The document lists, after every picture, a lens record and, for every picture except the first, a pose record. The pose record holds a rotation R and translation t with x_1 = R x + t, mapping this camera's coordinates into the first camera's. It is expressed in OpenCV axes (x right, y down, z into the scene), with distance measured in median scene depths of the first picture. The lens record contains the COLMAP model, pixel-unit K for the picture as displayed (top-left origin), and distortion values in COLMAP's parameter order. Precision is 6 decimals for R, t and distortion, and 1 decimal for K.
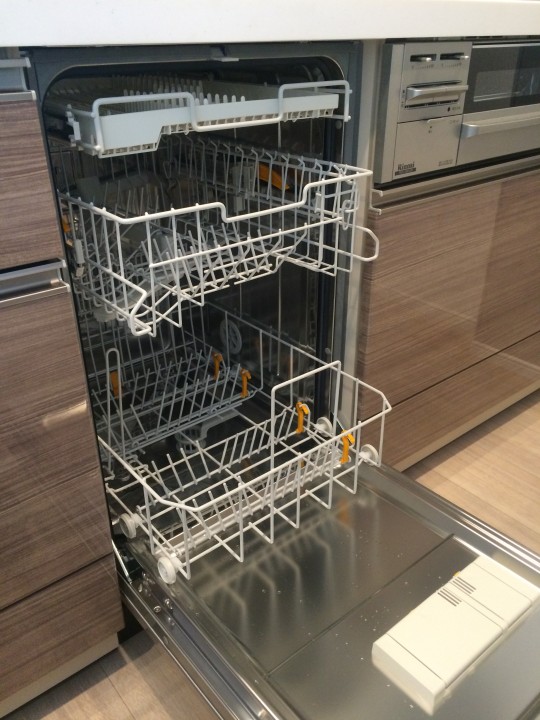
lens RADIAL K [[618.6, 0, 268.8], [0, 618.6, 357.9], [0, 0, 1]] dist [0.137854, 0.050567]
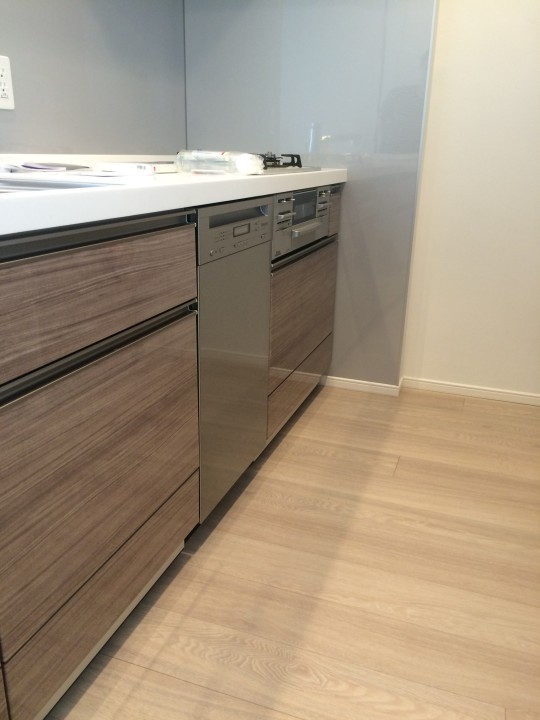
lens RADIAL K [[618.6, 0, 269.6], [0, 618.6, 361.1], [0, 0, 1]] dist [0.137854, 0.050567]
pose [[0.855879, -0.141548, 0.497429, -0.749643], [0.210036, 0.974060, -0.084212, 0.162587], [-0.472606, 0.176553, 0.863407, -0.524664]]
